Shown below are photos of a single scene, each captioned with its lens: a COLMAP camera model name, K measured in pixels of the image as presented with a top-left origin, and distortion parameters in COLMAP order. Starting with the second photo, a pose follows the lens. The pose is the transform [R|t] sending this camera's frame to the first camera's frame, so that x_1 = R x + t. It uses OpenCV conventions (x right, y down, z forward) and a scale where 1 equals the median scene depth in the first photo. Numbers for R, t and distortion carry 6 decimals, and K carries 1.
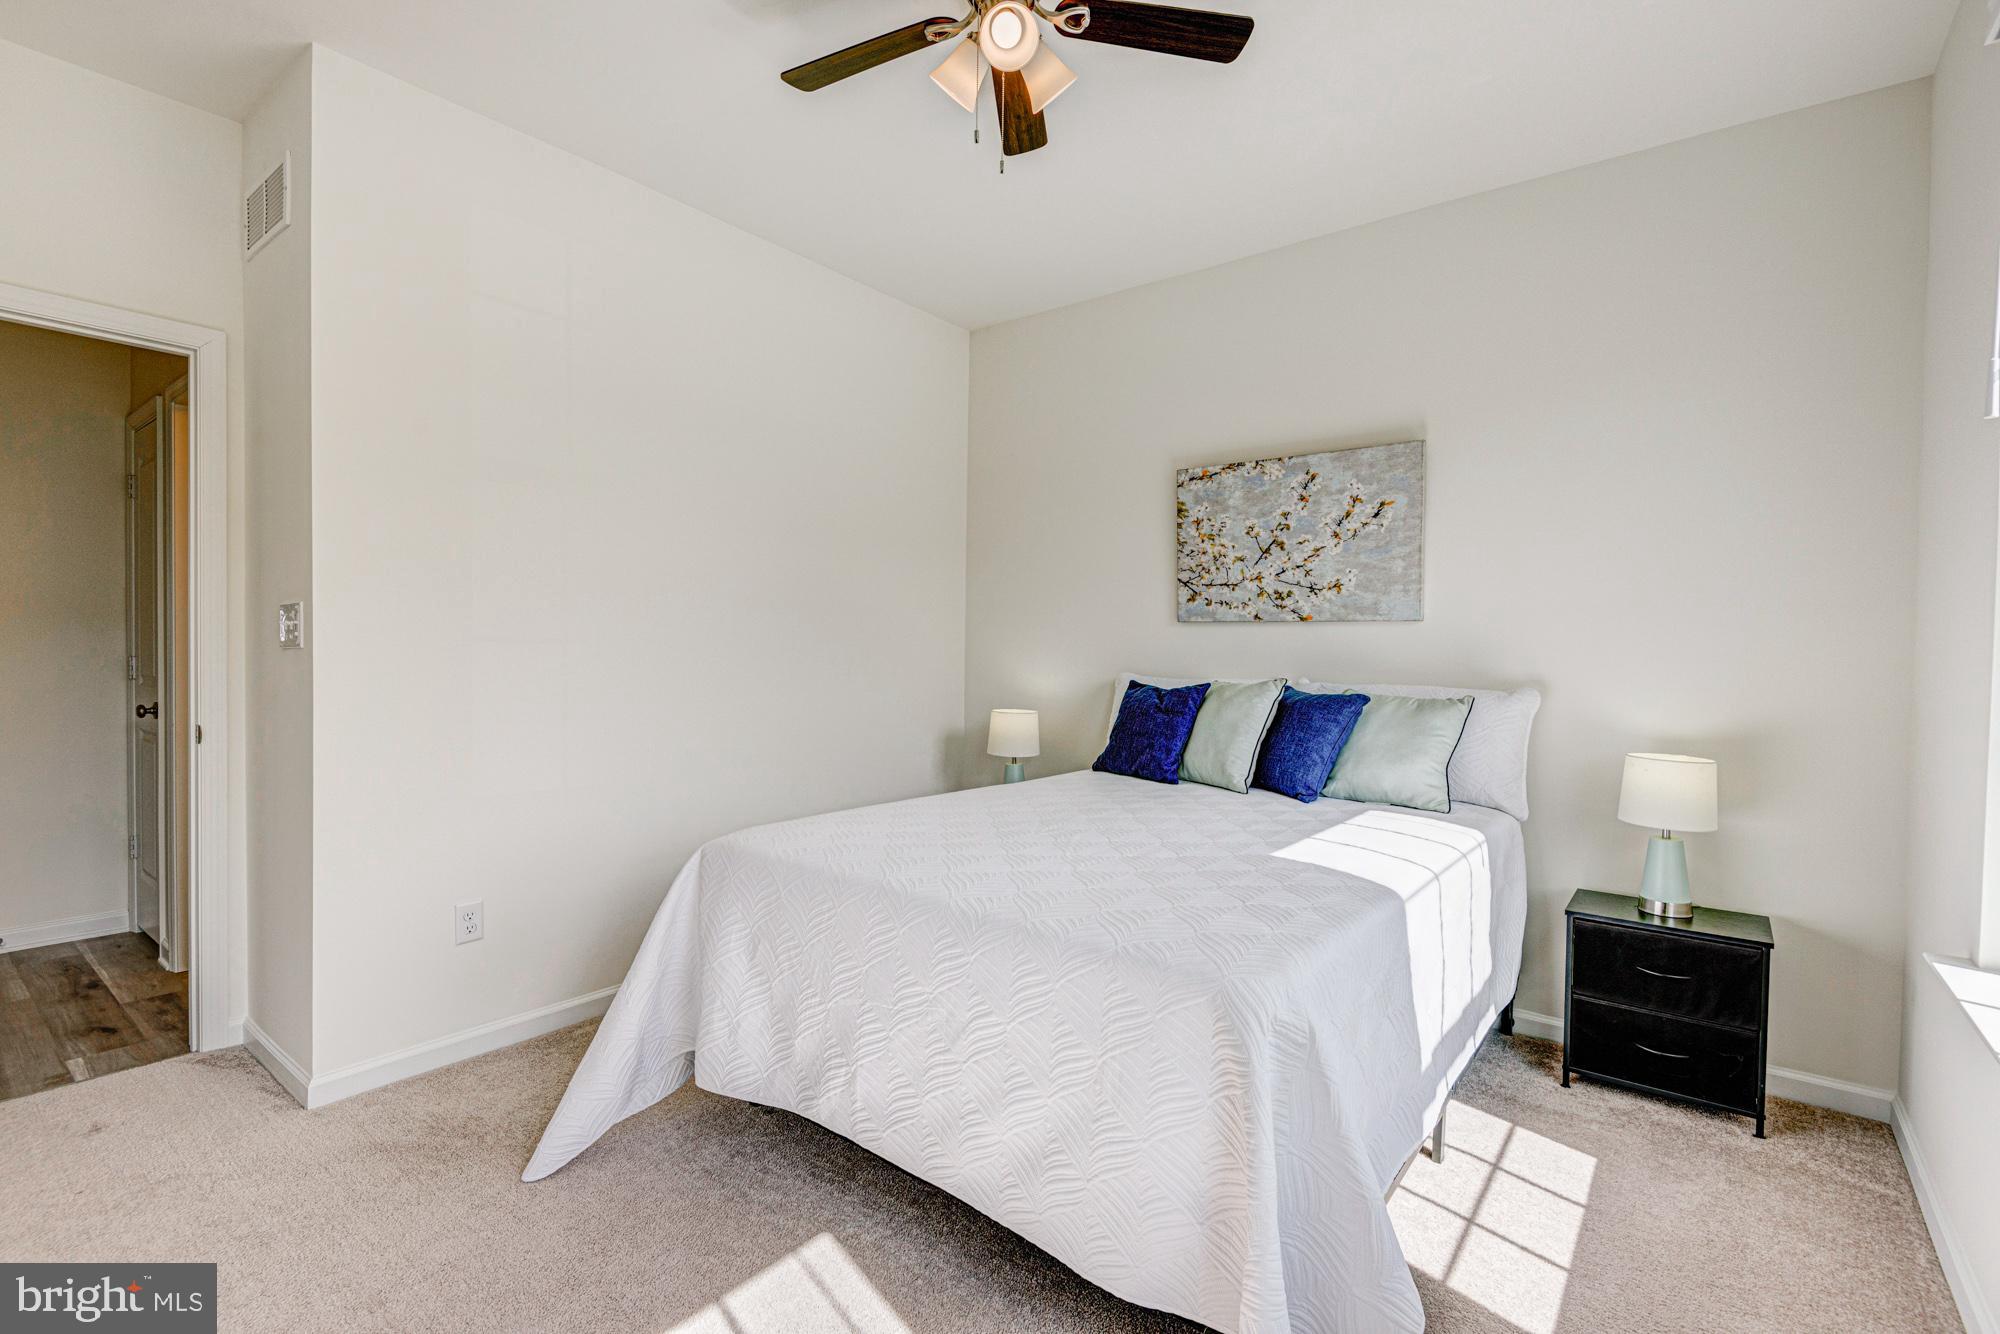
lens RADIAL K [[904.5, 0, 1004.1], [0, 904.5, 682.4], [0, 0, 1]] dist [0.023703, -0.013978]
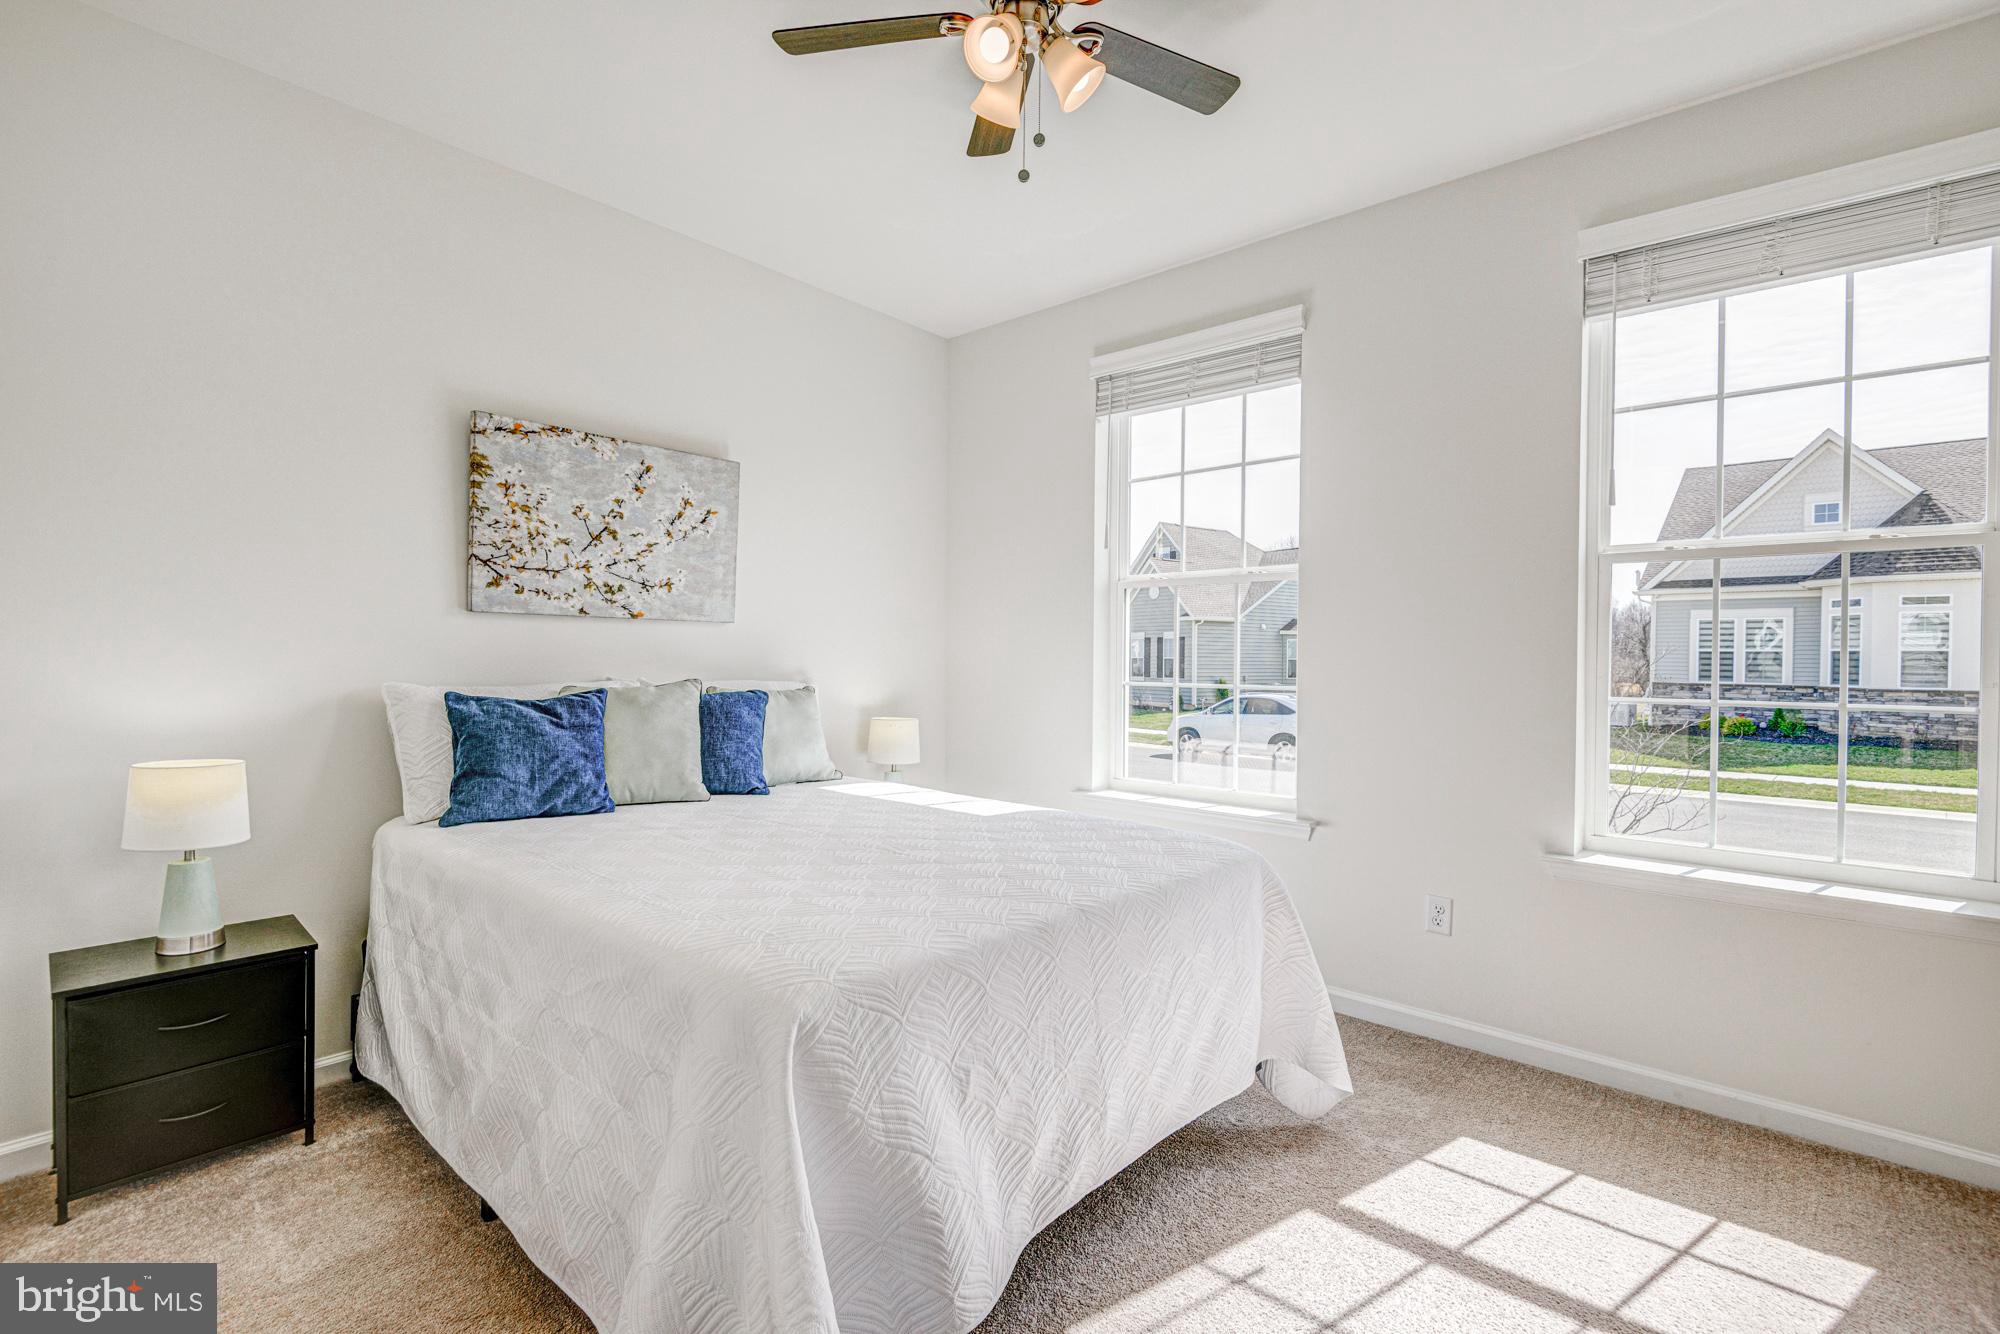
lens RADIAL K [[904.5, 0, 1005.7], [0, 904.5, 654.8], [0, 0, 1]] dist [0.023703, -0.013978]
pose [[0.024503, -0.001667, 0.999698, -0.590951], [0.044406, 0.999013, 0.000577, -0.013662], [-0.998713, 0.044378, 0.024553, 0.588635]]
